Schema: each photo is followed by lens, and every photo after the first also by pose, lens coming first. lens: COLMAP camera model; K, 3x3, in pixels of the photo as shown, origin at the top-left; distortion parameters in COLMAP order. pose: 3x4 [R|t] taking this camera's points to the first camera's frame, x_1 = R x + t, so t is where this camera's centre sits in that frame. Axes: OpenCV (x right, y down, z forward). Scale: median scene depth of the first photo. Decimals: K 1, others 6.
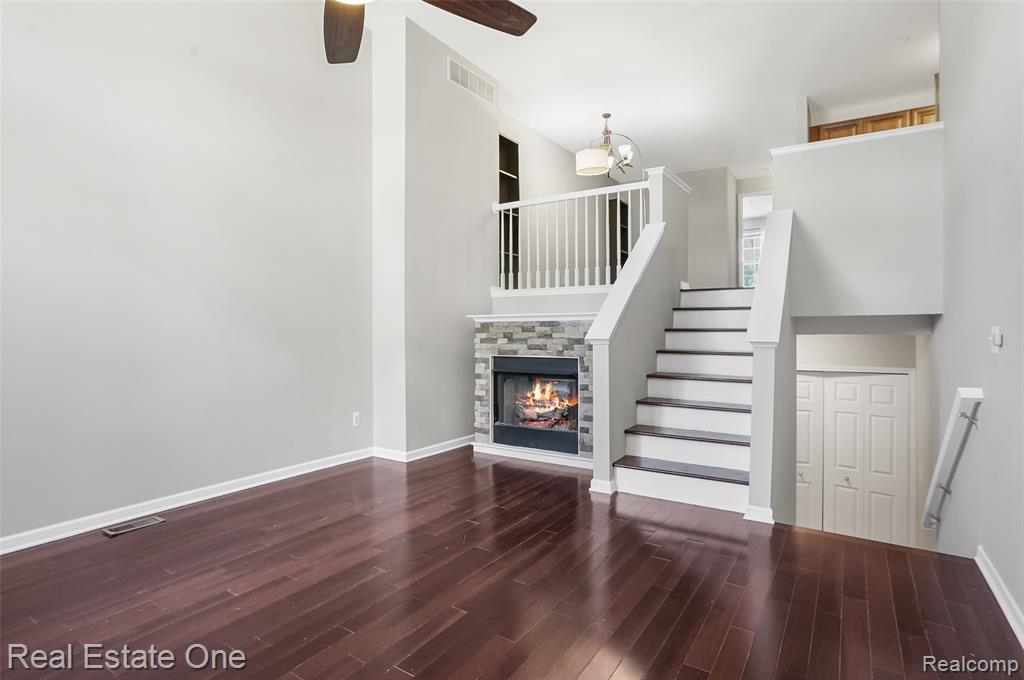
lens RADIAL K [[538.6, 0, 497.9], [0, 538.6, 328.6], [0, 0, 1]] dist [-0.065429, 0.043302]
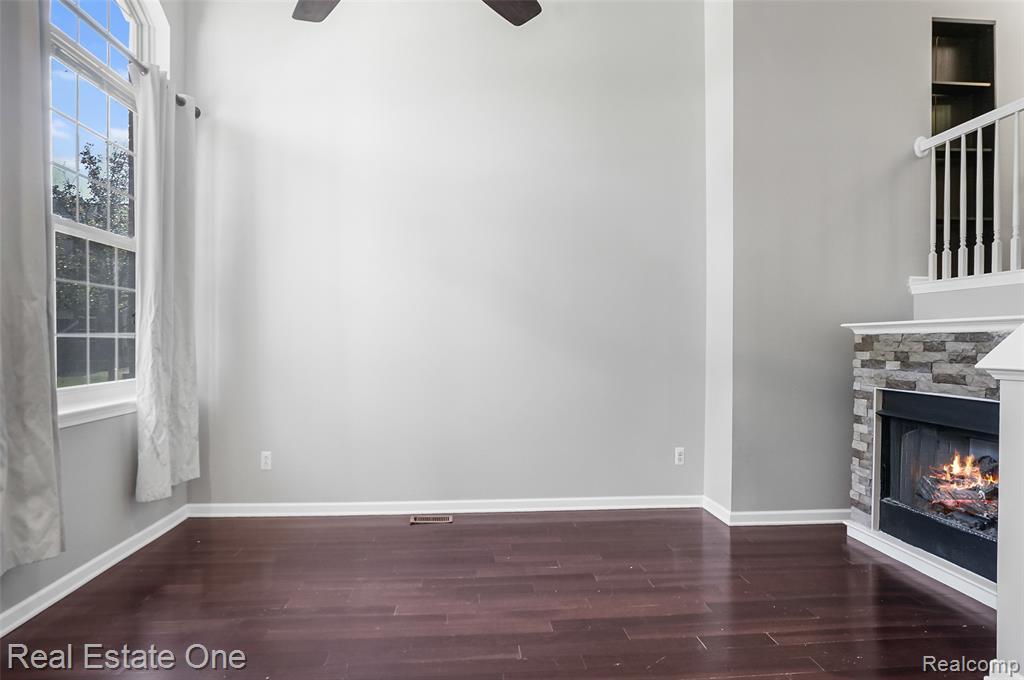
lens RADIAL K [[566.9, 0, 512.0], [0, 566.9, 340.0], [0, 0, 1]] dist [-0.023948, 0.001098]
pose [[0.606334, 0.002705, -0.795205, 0.247609], [-0.000718, 0.999996, 0.002855, -0.007087], [0.795210, -0.001160, 0.606333, 0.275311]]
